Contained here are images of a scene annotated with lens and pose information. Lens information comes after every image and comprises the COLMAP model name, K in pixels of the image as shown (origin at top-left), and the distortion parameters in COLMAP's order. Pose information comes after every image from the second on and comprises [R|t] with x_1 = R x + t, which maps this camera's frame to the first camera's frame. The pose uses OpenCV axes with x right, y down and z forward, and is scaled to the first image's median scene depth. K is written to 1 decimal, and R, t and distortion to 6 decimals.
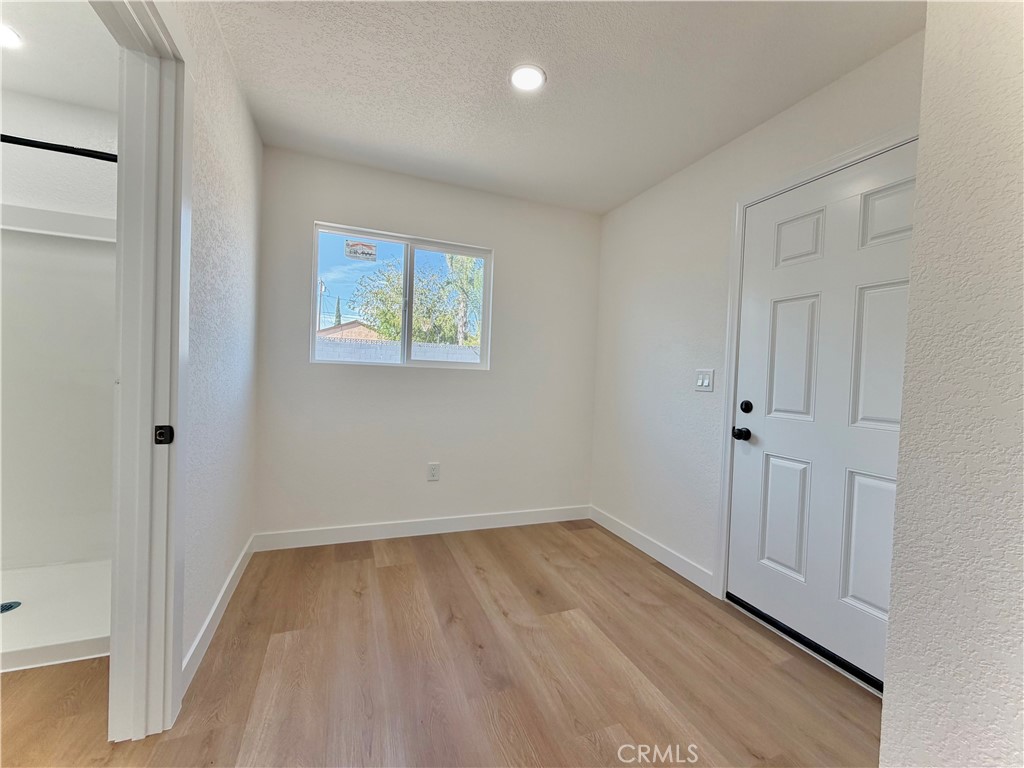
lens RADIAL K [[414.1, 0, 512.0], [0, 414.1, 384.0], [0, 0, 1]] dist [0.002507, 0.000190]
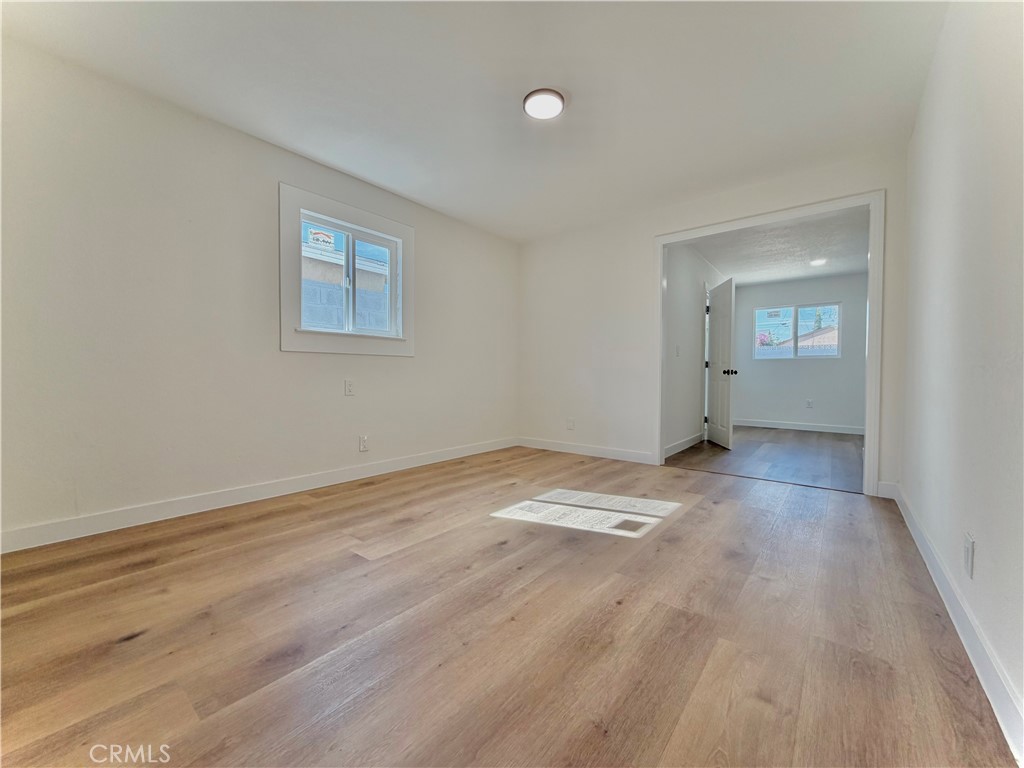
lens RADIAL K [[408.8, 0, 508.6], [0, 408.8, 383.2], [0, 0, 1]] dist [0.000240, -0.000047]
pose [[0.494061, -0.020636, -0.869182, 0.920718], [-0.005950, 0.999615, -0.027115, 0.164117], [0.869407, 0.018568, 0.493748, -1.507625]]
